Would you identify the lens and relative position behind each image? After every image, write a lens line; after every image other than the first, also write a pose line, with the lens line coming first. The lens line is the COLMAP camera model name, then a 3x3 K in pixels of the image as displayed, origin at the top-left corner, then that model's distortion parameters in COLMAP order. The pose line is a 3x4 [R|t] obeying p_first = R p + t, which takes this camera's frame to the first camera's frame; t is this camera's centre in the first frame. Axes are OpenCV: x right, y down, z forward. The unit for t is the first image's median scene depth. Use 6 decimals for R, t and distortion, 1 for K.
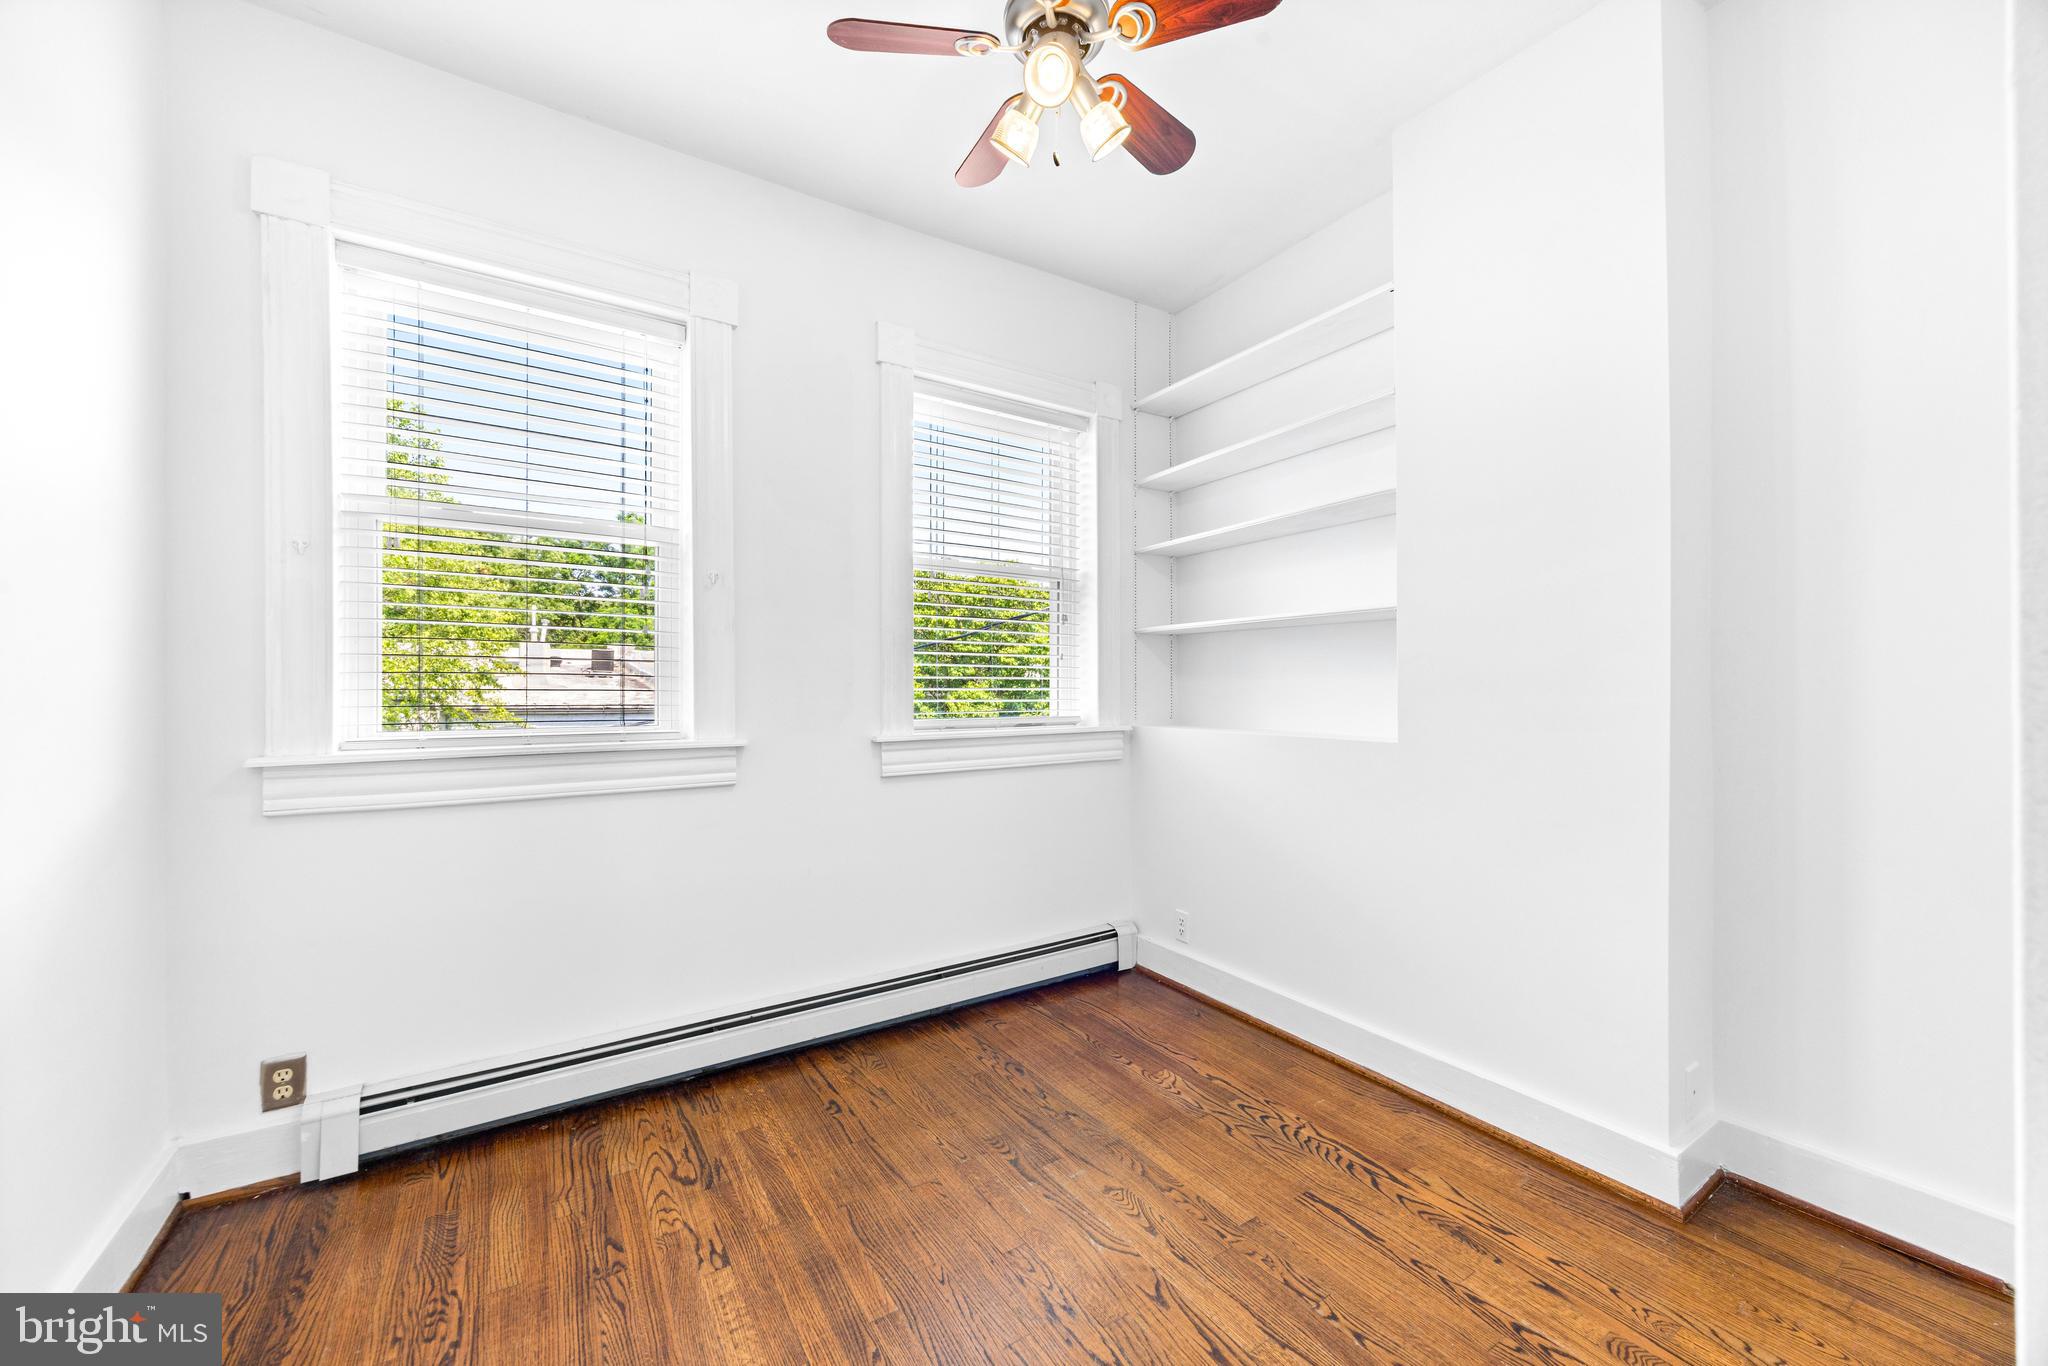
lens RADIAL K [[735.3, 0, 1032.3], [0, 735.3, 686.0], [0, 0, 1]] dist [-0.008749, 0.000596]
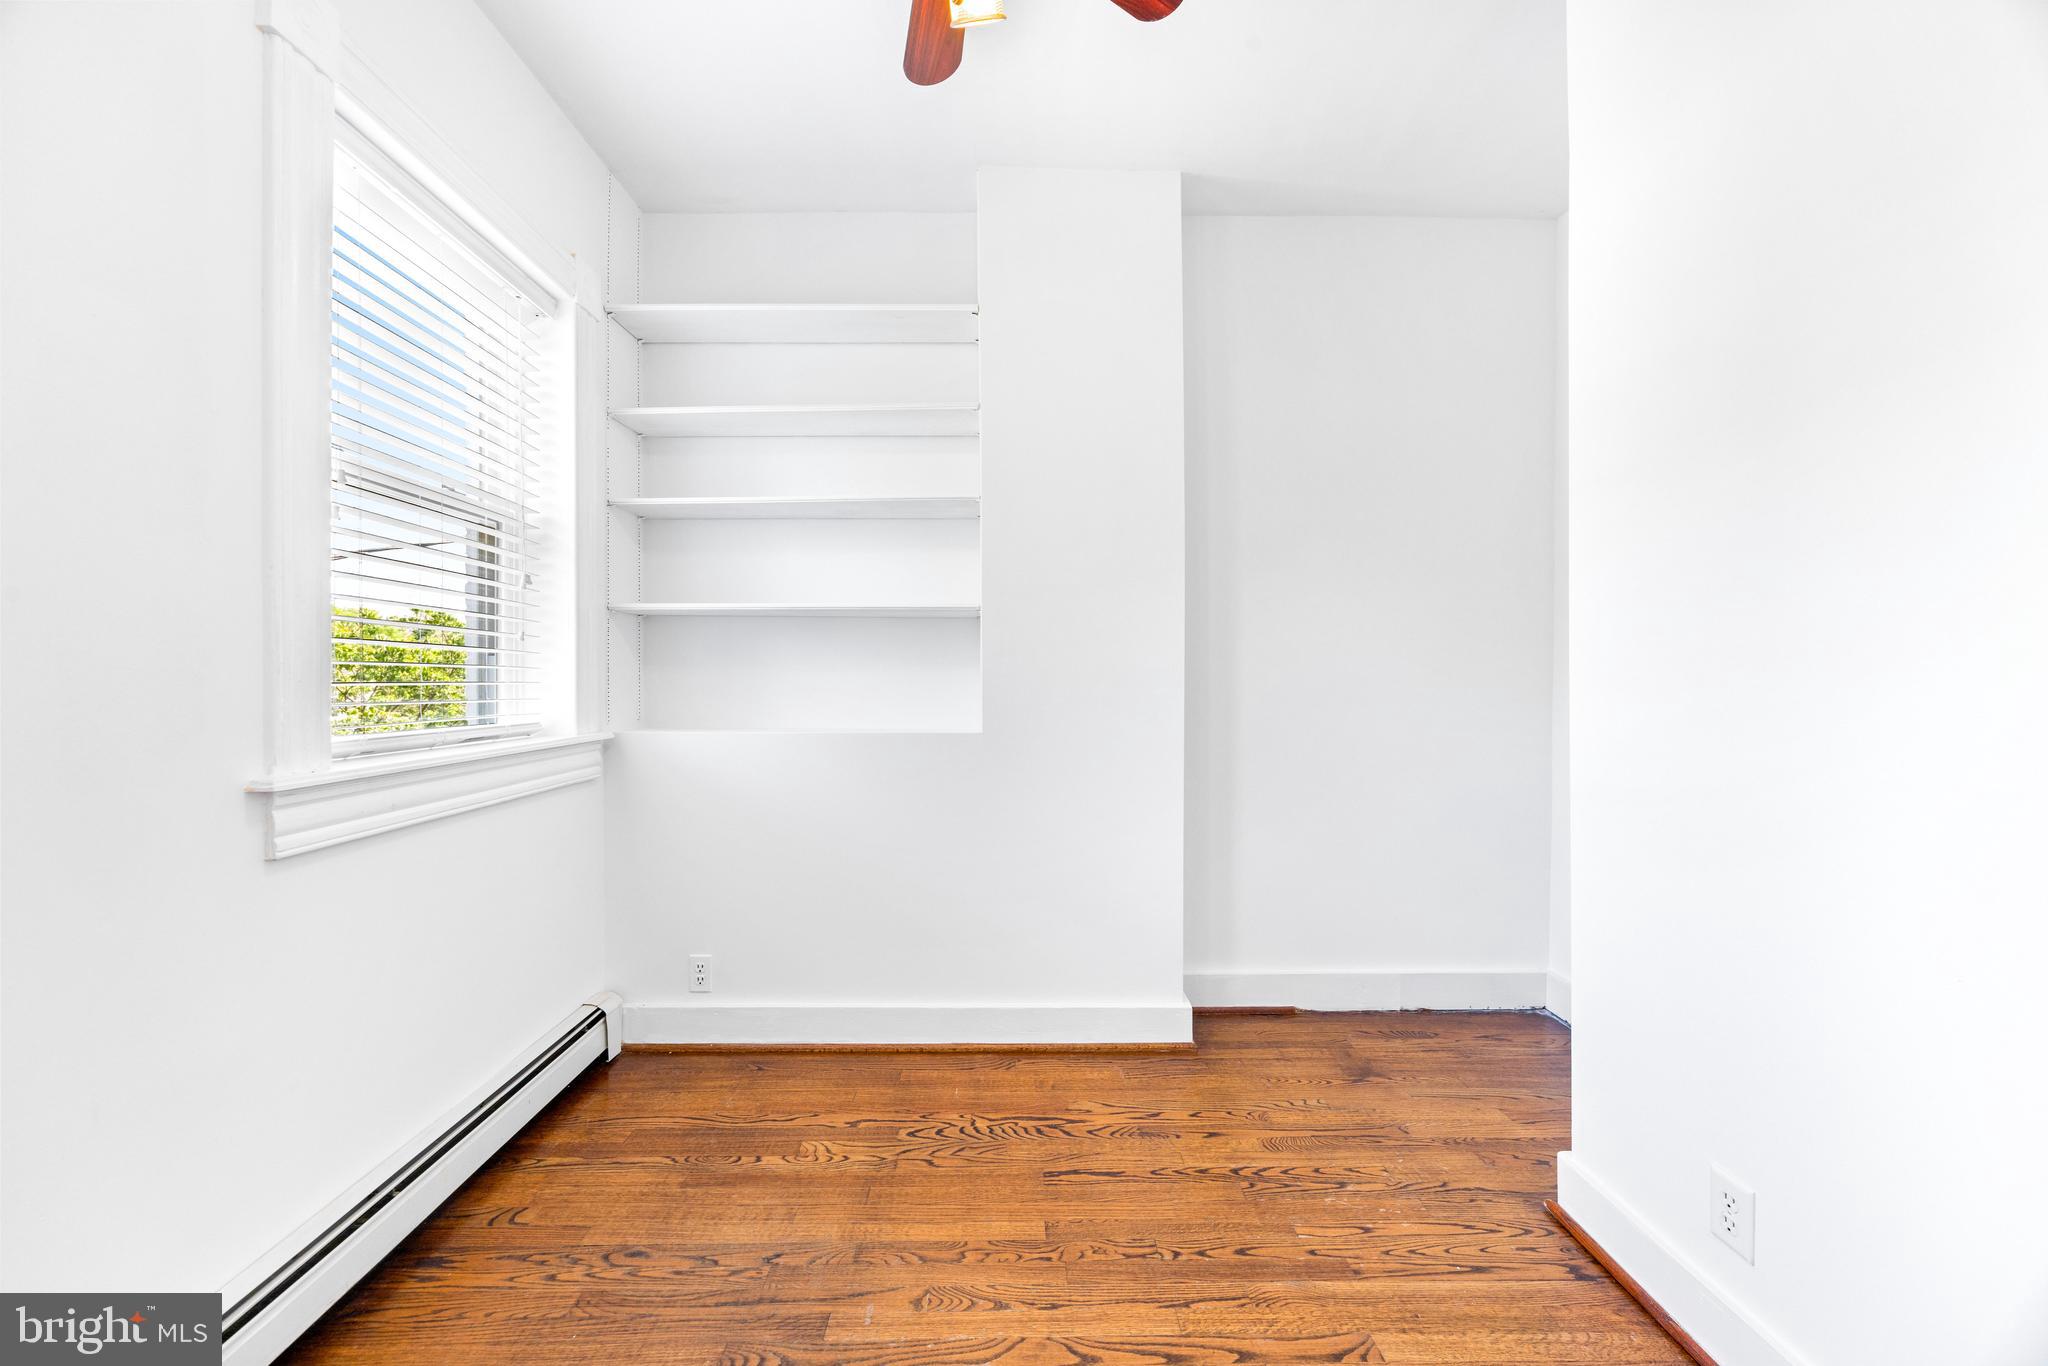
lens RADIAL K [[735.3, 0, 1028.8], [0, 735.3, 684.3], [0, 0, 1]] dist [-0.008749, 0.000596]
pose [[0.564005, -0.002800, 0.825767, -0.387034], [-0.001717, 0.999988, 0.004563, 0.000686], [-0.825770, -0.003991, 0.563993, 0.351944]]
